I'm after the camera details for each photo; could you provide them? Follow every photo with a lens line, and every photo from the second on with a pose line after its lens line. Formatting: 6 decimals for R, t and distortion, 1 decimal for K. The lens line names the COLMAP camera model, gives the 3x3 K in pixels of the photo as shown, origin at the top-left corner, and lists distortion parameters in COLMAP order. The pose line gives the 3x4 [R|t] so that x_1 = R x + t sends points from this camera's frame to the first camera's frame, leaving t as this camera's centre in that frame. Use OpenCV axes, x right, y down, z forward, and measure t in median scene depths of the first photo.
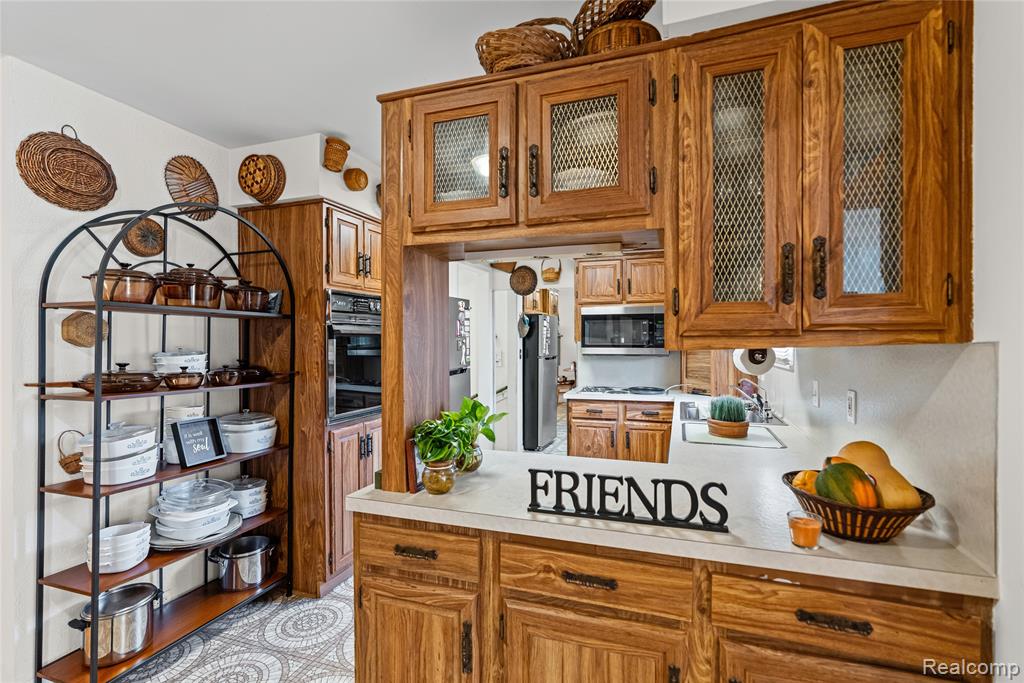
lens RADIAL K [[469.4, 0, 520.4], [0, 469.4, 343.1], [0, 0, 1]] dist [-0.013092, 0.002778]
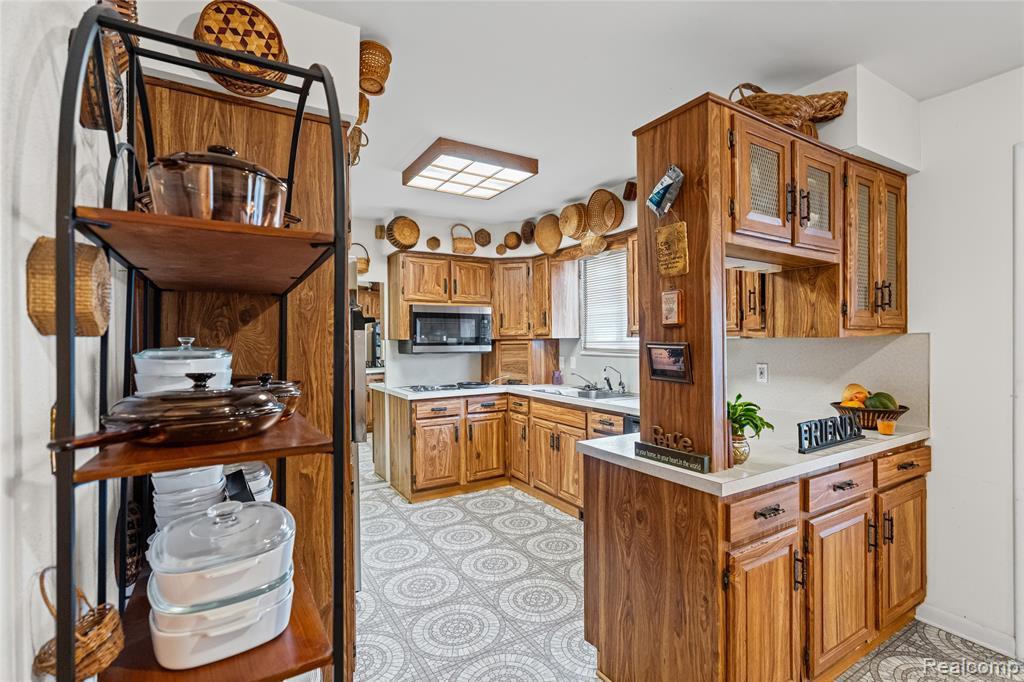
lens RADIAL K [[469.4, 0, 505.7], [0, 469.4, 349.6], [0, 0, 1]] dist [-0.013092, 0.002778]
pose [[0.649916, -0.016355, 0.759830, -0.507852], [0.011380, 0.999866, 0.011788, 0.008859], [-0.759921, 0.000986, 0.650015, 0.249654]]
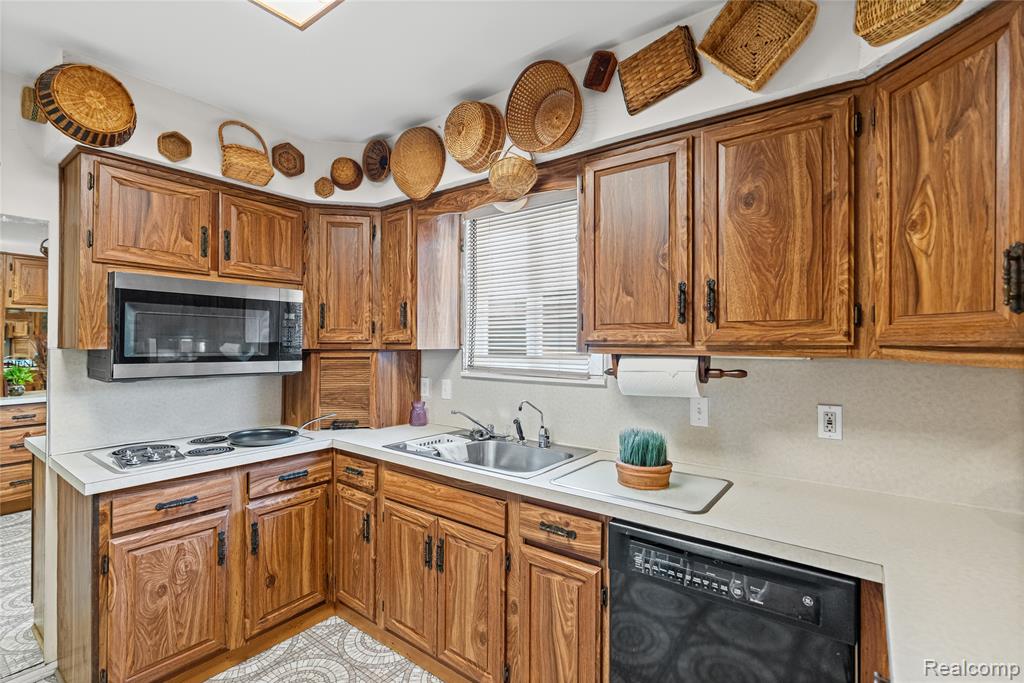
lens RADIAL K [[469.4, 0, 502.1], [0, 469.4, 345.0], [0, 0, 1]] dist [-0.013092, 0.002778]
pose [[0.327617, 0.004723, 0.944799, -0.168795], [-0.001541, 0.999989, -0.004464, -0.006256], [-0.944809, 0.000006, 0.327621, 0.558827]]
